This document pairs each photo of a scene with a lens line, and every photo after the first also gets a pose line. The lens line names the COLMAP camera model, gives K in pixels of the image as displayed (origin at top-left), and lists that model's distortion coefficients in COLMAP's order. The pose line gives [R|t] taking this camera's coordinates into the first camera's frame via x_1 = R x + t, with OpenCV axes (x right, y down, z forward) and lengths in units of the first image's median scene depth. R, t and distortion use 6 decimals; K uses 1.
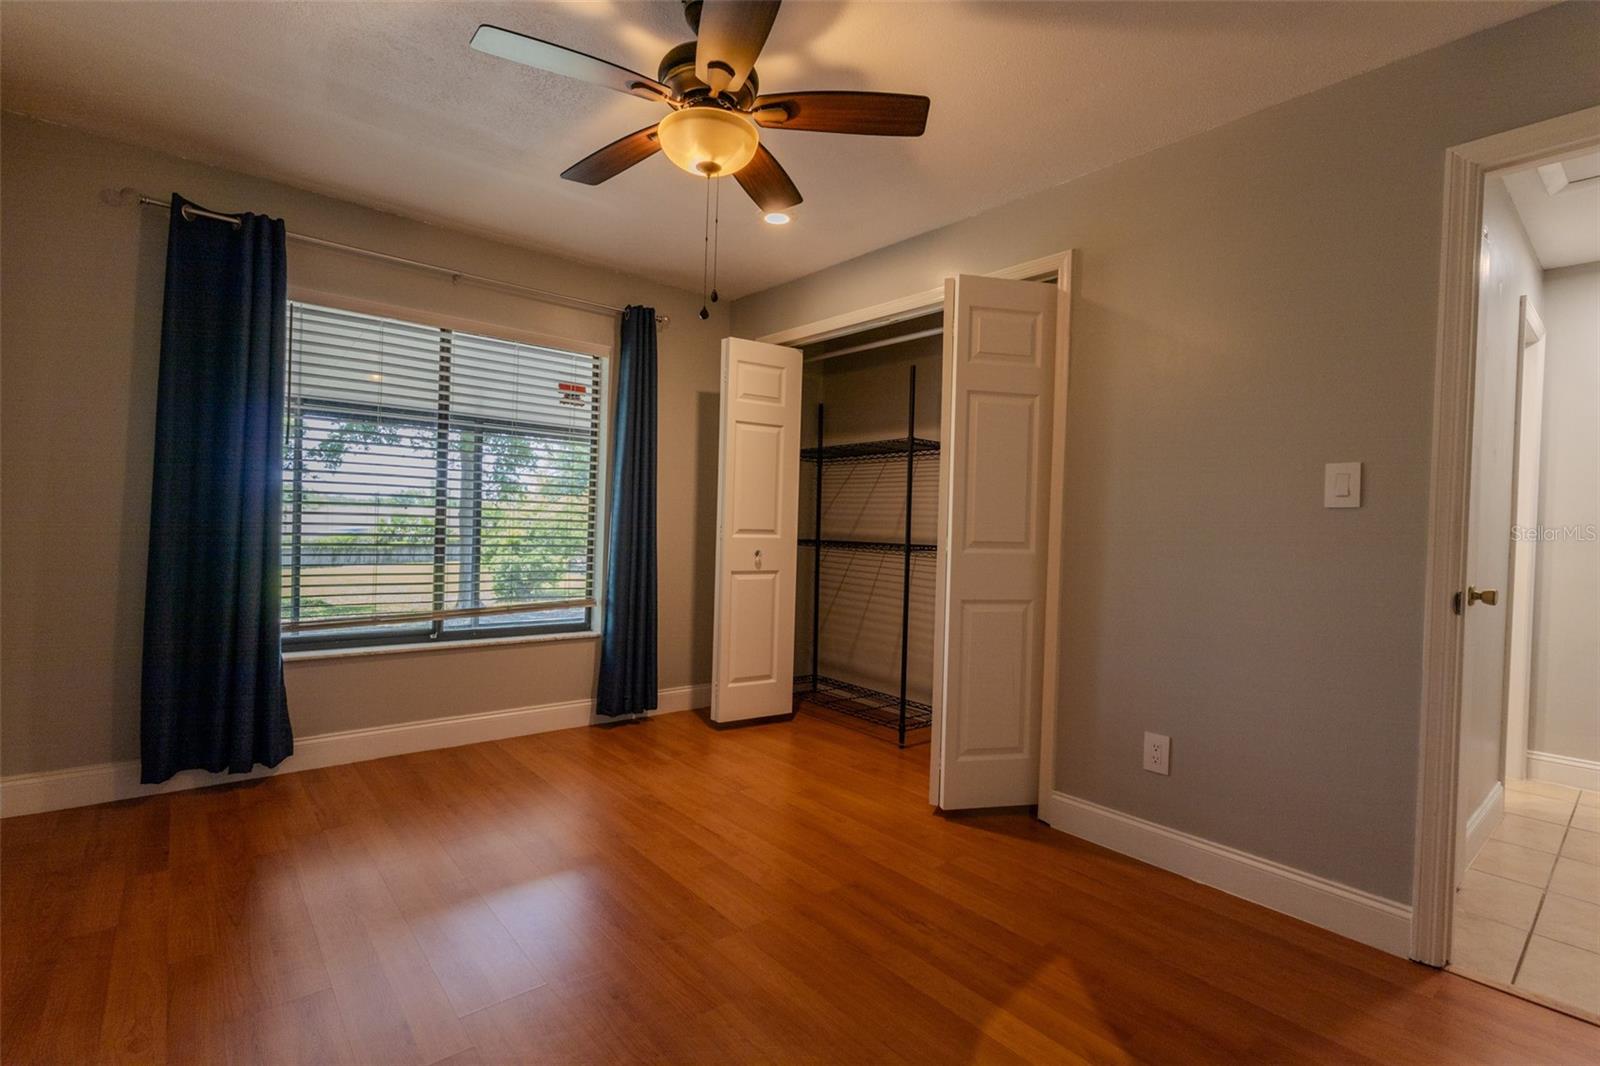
lens RADIAL K [[723.5, 0, 802.3], [0, 723.5, 535.7], [0, 0, 1]] dist [0.003573, 0.000087]
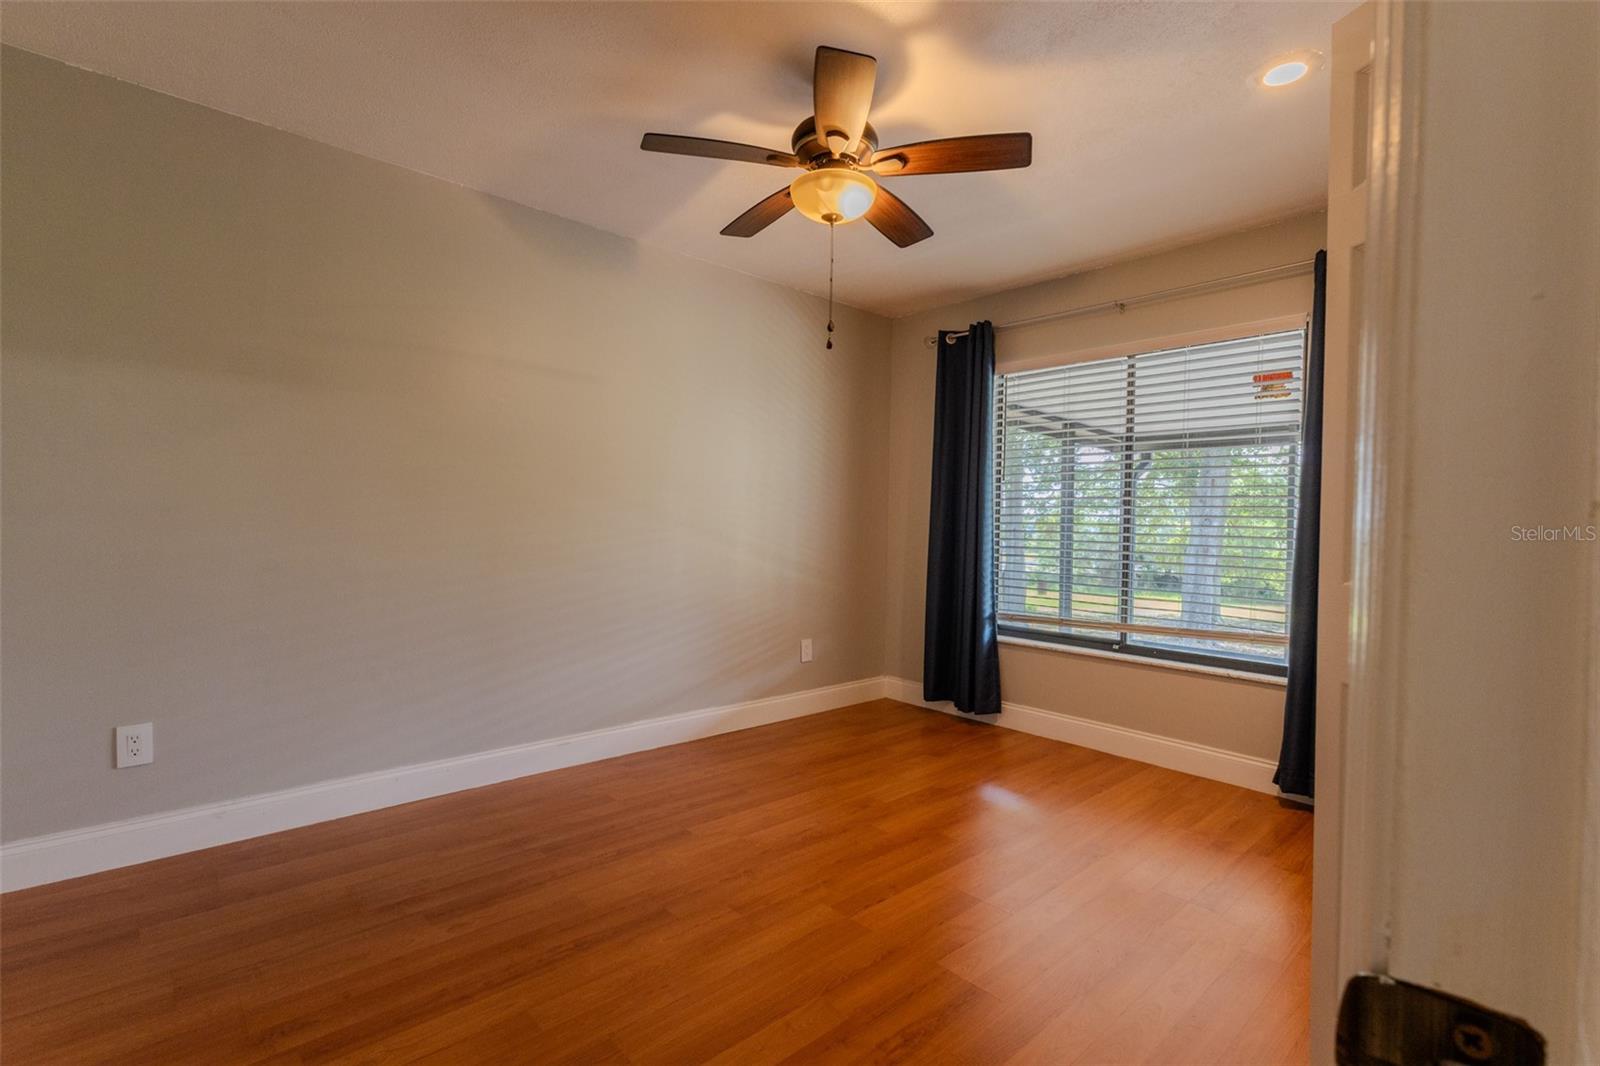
lens RADIAL K [[723.5, 0, 785.8], [0, 723.5, 528.8], [0, 0, 1]] dist [0.003573, 0.000087]
pose [[0.046851, -0.021214, -0.998677, 0.533429], [-0.035068, 0.999123, -0.022868, 0.007640], [0.998286, 0.036093, 0.046066, 0.465261]]
